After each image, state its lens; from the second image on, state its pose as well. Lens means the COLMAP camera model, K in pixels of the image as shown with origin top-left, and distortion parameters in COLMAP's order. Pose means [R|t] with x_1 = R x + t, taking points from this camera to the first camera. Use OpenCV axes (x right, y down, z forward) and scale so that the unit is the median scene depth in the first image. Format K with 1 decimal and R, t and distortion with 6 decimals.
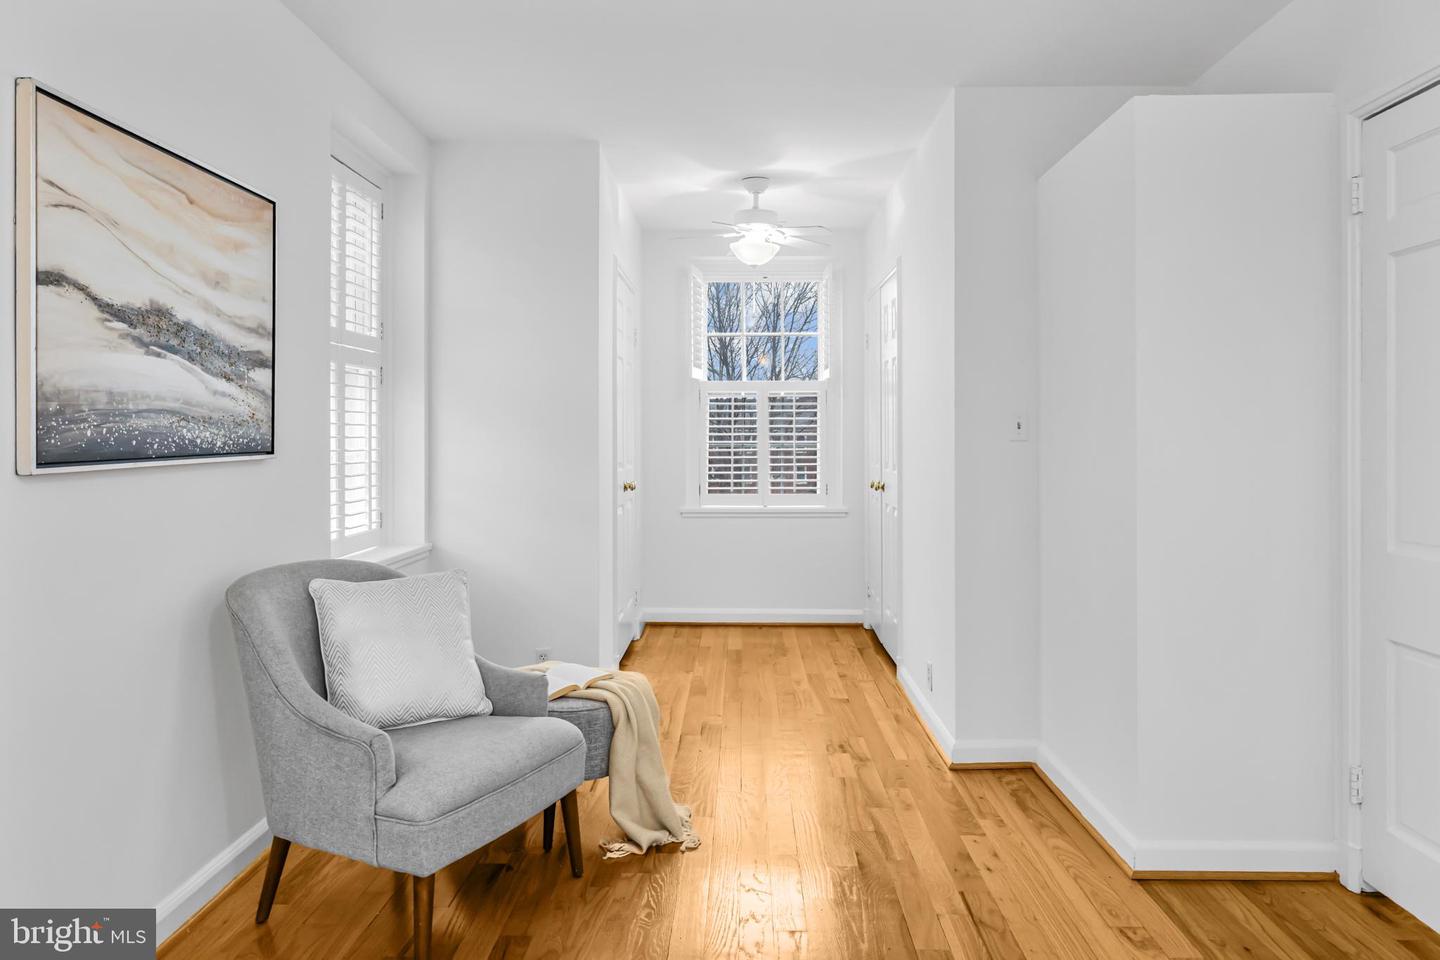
lens RADIAL K [[1003.3, 0, 699.2], [0, 1003.3, 448.3], [0, 0, 1]] dist [-0.001833, -0.005147]
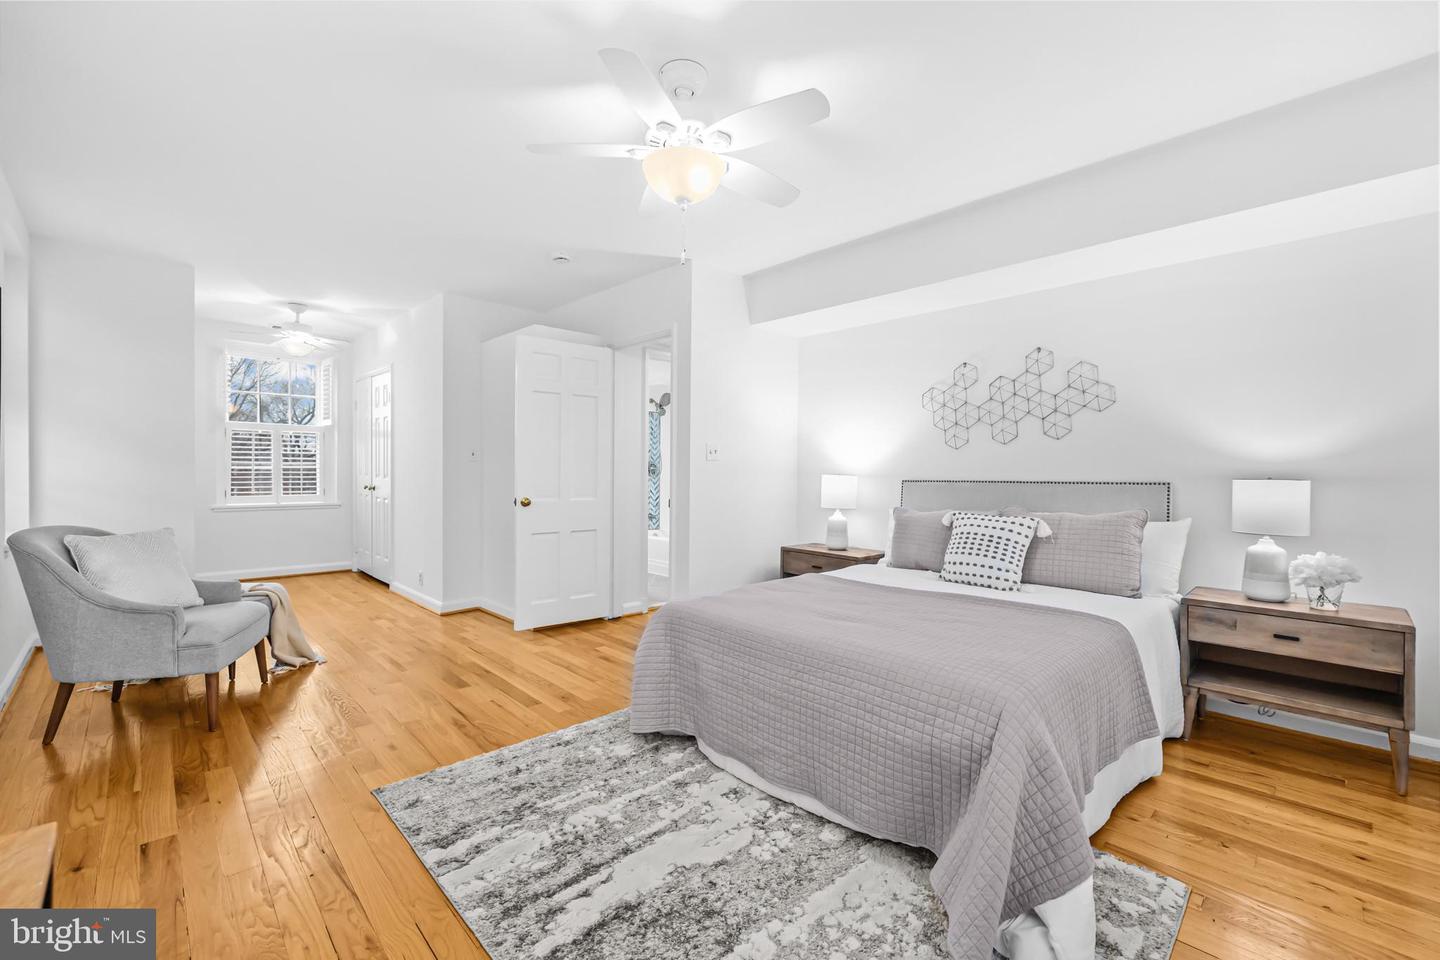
lens RADIAL K [[615.2, 0, 724.9], [0, 615.2, 479.2], [0, 0, 1]] dist [0.005457, -0.001008]
pose [[0.692813, -0.002523, 0.721113, -0.399136], [-0.002297, 0.999981, 0.005705, 0.034726], [-0.721113, -0.005609, 0.692794, -0.486154]]
